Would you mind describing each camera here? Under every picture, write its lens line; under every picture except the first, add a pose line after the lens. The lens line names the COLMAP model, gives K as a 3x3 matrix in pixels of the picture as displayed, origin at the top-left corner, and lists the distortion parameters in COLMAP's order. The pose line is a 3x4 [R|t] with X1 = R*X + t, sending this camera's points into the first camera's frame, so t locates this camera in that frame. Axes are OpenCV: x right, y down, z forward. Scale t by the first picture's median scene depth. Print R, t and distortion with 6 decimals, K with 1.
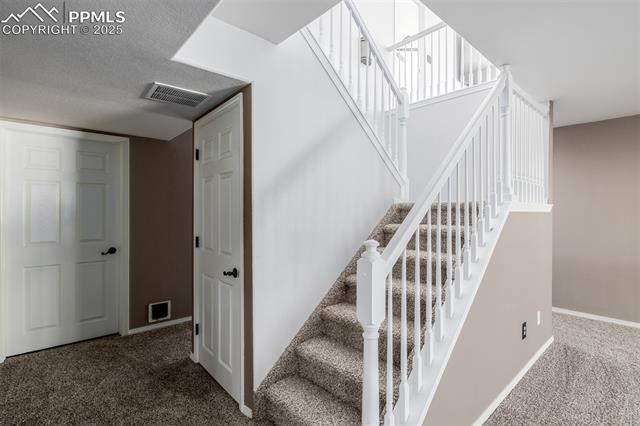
lens RADIAL K [[306.3, 0, 320.0], [0, 306.3, 213.0], [0, 0, 1]] dist [0.000017, 0.000027]
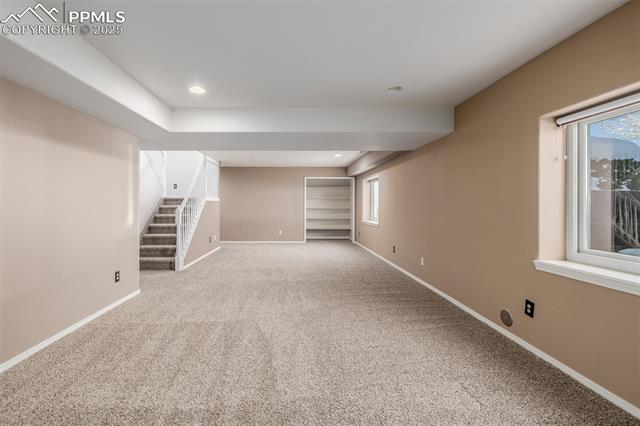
lens RADIAL K [[262.7, 0, 302.7], [0, 262.7, 209.9], [0, 0, 1]] dist [0.000555, 0.000089]
pose [[0.611872, -0.026170, 0.790523, -0.685597], [0.019202, 0.999649, 0.018231, 0.047782], [-0.790723, 0.004025, 0.612160, -1.088761]]
